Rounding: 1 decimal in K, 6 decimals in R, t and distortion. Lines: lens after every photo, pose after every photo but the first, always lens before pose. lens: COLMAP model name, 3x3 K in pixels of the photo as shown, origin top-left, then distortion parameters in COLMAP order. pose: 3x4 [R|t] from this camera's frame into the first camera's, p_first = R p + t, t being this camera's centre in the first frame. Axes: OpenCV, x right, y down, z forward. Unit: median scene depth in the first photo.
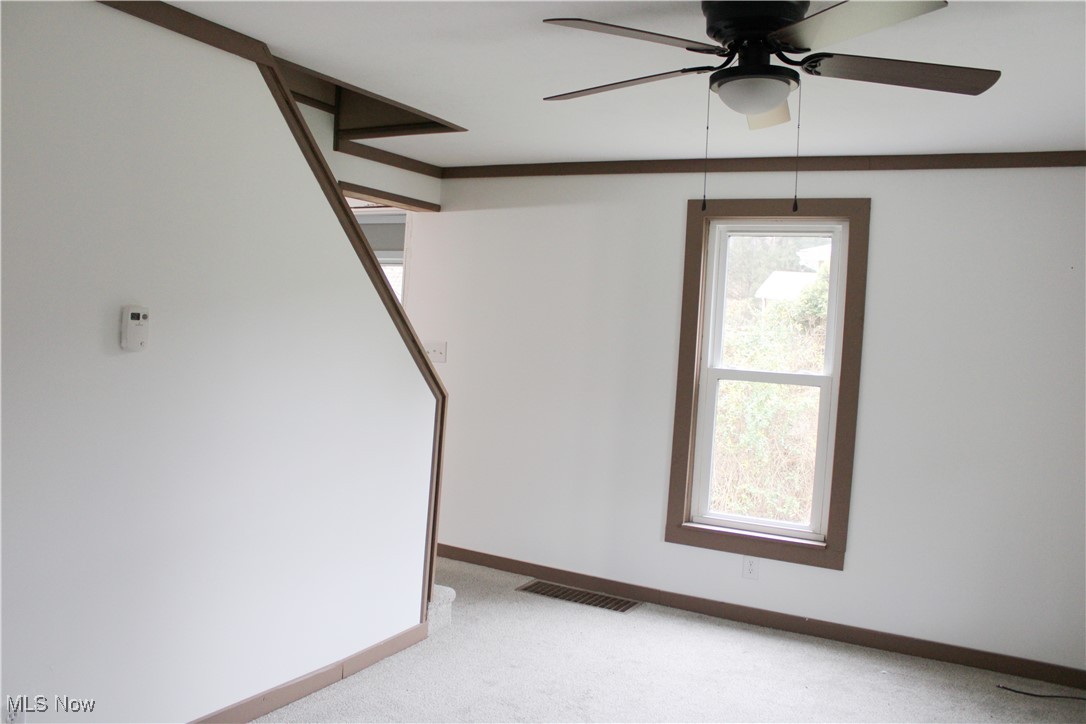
lens RADIAL K [[908.4, 0, 543.0], [0, 908.4, 362.0], [0, 0, 1]] dist [-0.106784, 0.000852]
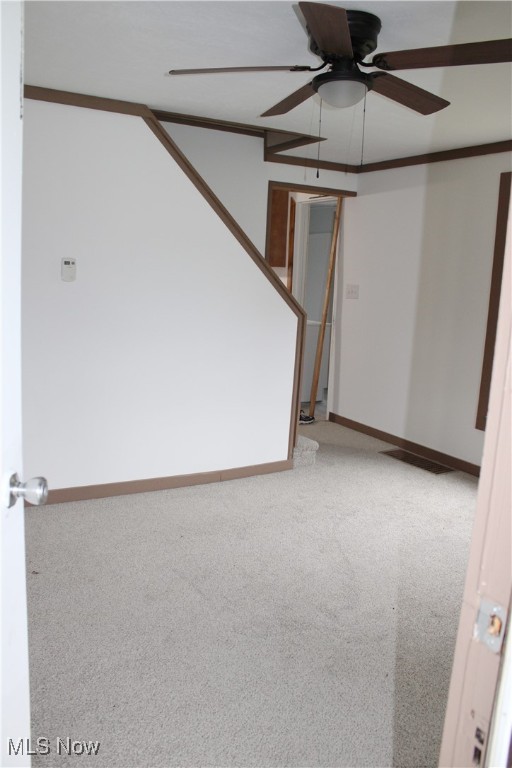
lens RADIAL K [[642.4, 0, 256.0], [0, 642.4, 384.0], [0, 0, 1]] dist [-0.106784, 0.000852]
pose [[0.850589, 0.063862, -0.521939, 0.396482], [-0.009730, 0.994339, 0.105805, 0.038289], [0.525741, -0.084918, 0.846396, 0.022094]]
